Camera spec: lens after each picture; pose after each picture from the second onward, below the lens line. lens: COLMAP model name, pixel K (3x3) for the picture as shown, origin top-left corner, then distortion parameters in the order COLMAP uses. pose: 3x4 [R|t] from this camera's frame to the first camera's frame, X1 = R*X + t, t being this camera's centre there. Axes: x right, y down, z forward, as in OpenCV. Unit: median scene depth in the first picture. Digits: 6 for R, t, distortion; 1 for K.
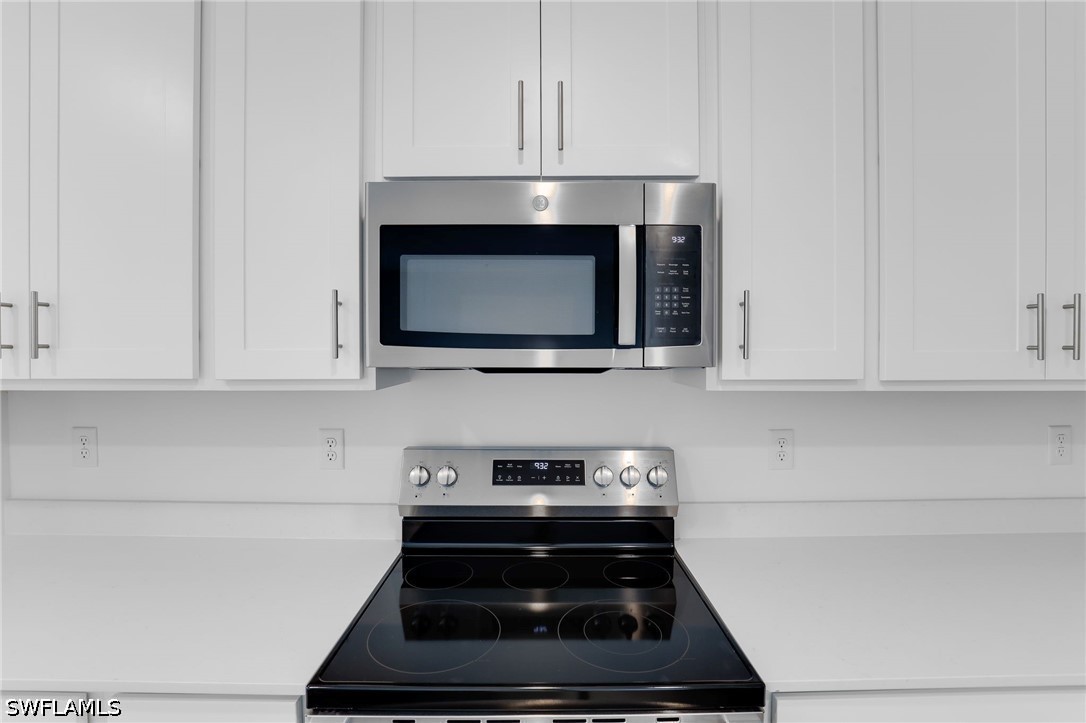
lens RADIAL K [[497.7, 0, 545.4], [0, 497.7, 349.7], [0, 0, 1]] dist [-0.028326, 0.000287]
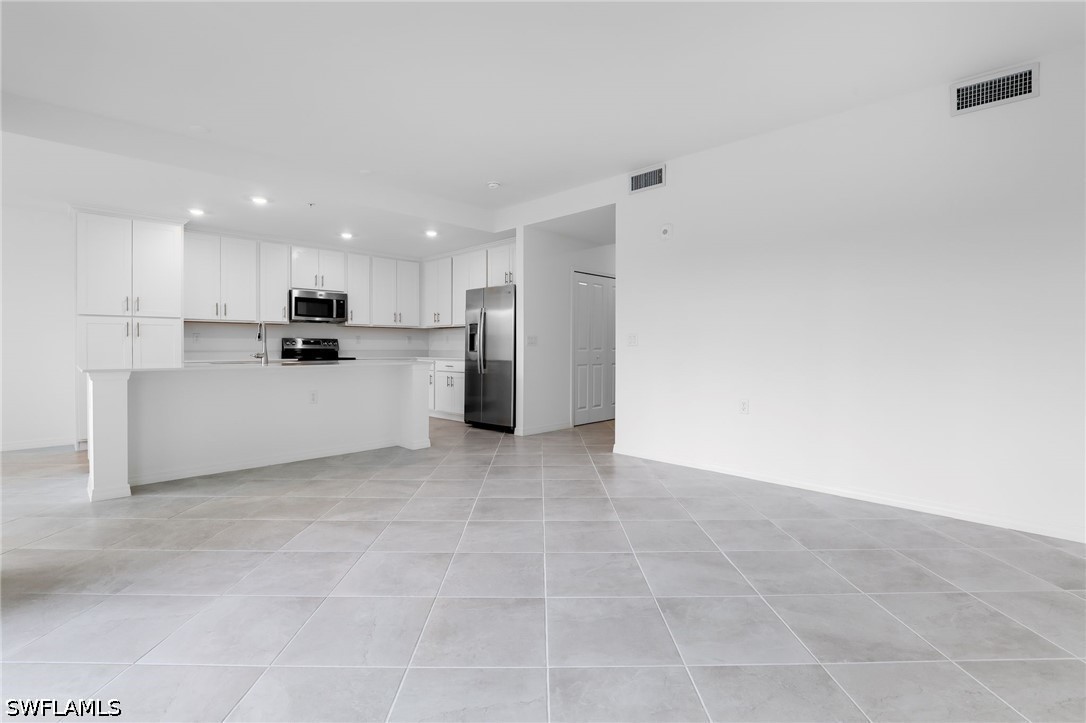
lens RADIAL K [[497.7, 0, 545.4], [0, 497.7, 349.7], [0, 0, 1]] dist [-0.028326, 0.000287]
pose [[0.701200, -0.004753, 0.712949, -2.447139], [0.004408, 0.999988, 0.002332, 0.397054], [-0.712951, 0.001507, 0.701212, -5.364297]]
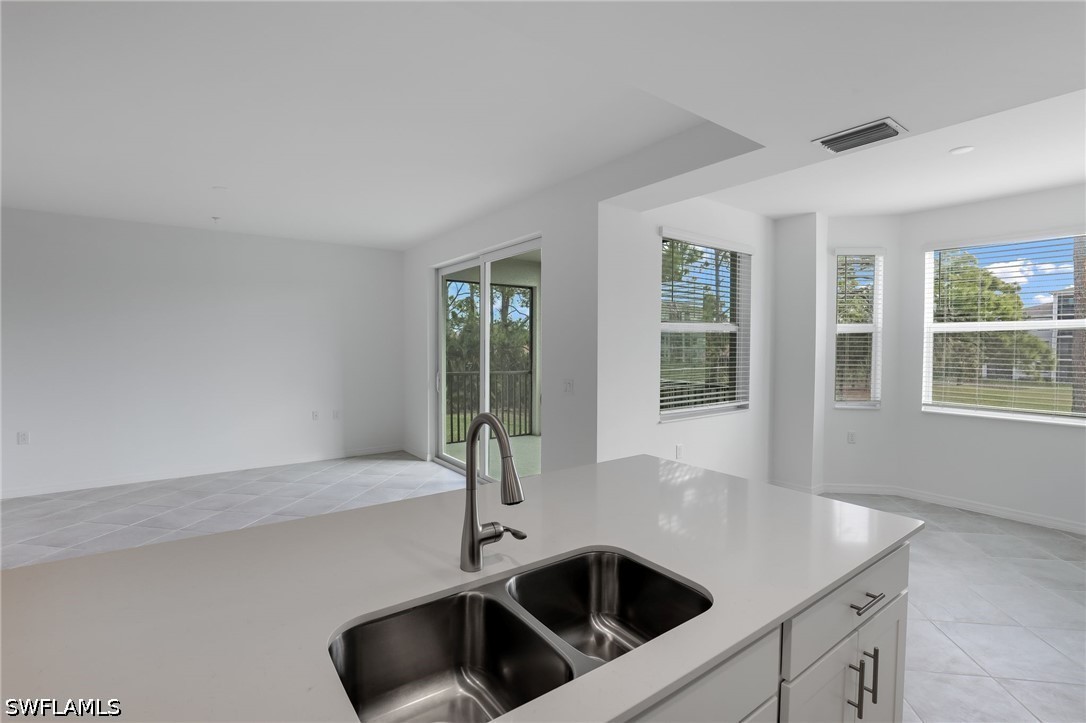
lens RADIAL K [[493.3, 0, 547.7], [0, 493.3, 355.4], [0, 0, 1]] dist [-0.026131, 0.000687]
pose [[-0.807405, 0.008572, -0.589935, -0.630260], [-0.009281, 0.999586, 0.027227, 0.002772], [0.589924, 0.027459, -0.806992, 0.192705]]
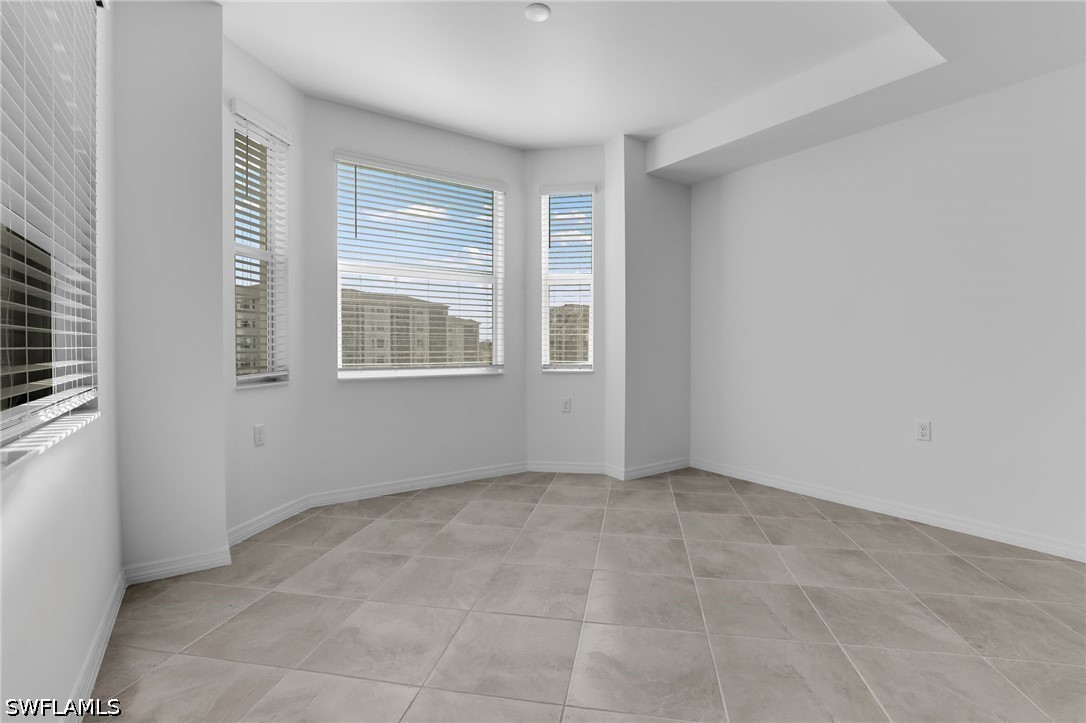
lens RADIAL K [[490.1, 0, 545.6], [0, 490.1, 356.6], [0, 0, 1]] dist [-0.032111, 0.000056]
pose [[0.570316, 0.017017, -0.821249, -2.441881], [-0.004278, 0.999833, 0.017746, 0.359908], [0.821414, -0.006608, 0.570293, -1.906194]]
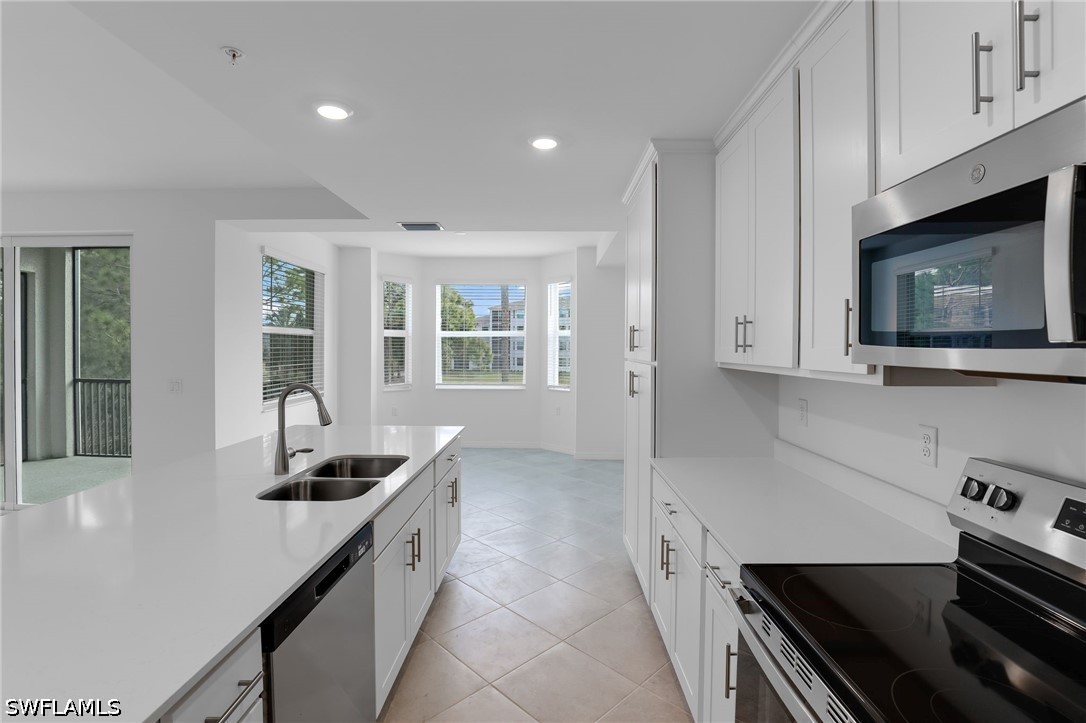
lens RADIAL K [[497.7, 0, 545.4], [0, 497.7, 349.7], [0, 0, 1]] dist [-0.028326, 0.000287]
pose [[-0.016291, 0.005624, -0.999851, 0.768337], [-0.009487, 0.999938, 0.005779, 0.002500], [0.999822, 0.009580, -0.016236, 0.274323]]
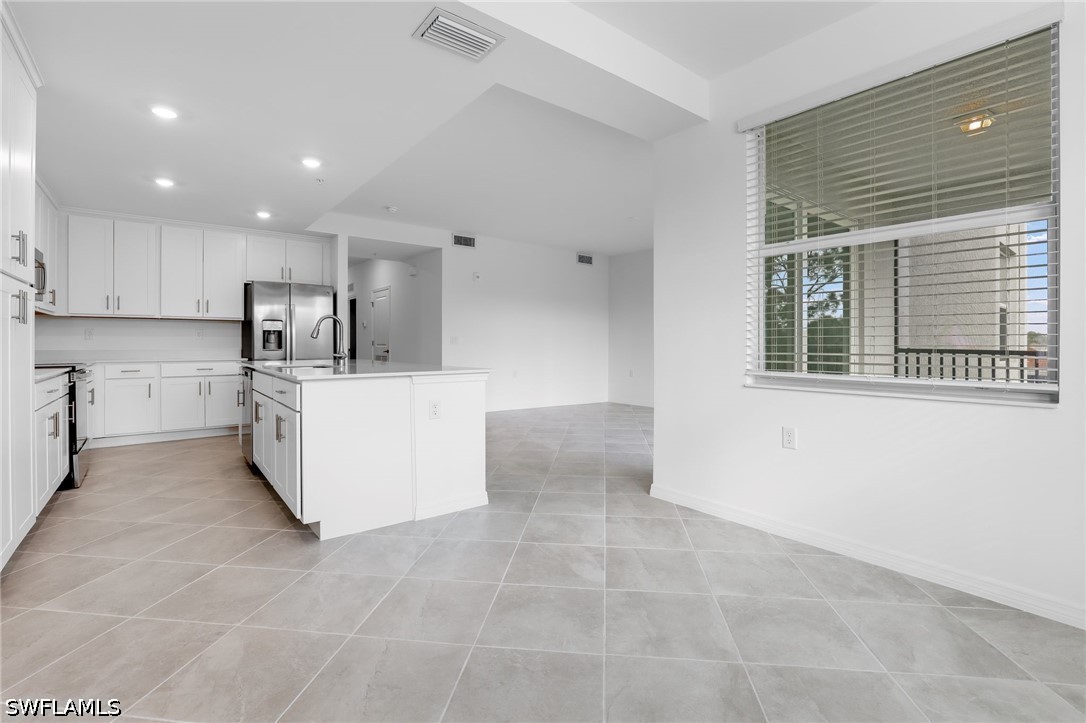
lens RADIAL K [[491.0, 0, 539.4], [0, 491.0, 344.9], [0, 0, 1]] dist [-0.020139, 0.000733]
pose [[-0.609442, -0.004200, 0.792819, -4.794103], [0.002793, 0.999968, 0.007444, 0.344965], [-0.792825, 0.006751, -0.609411, 0.224187]]
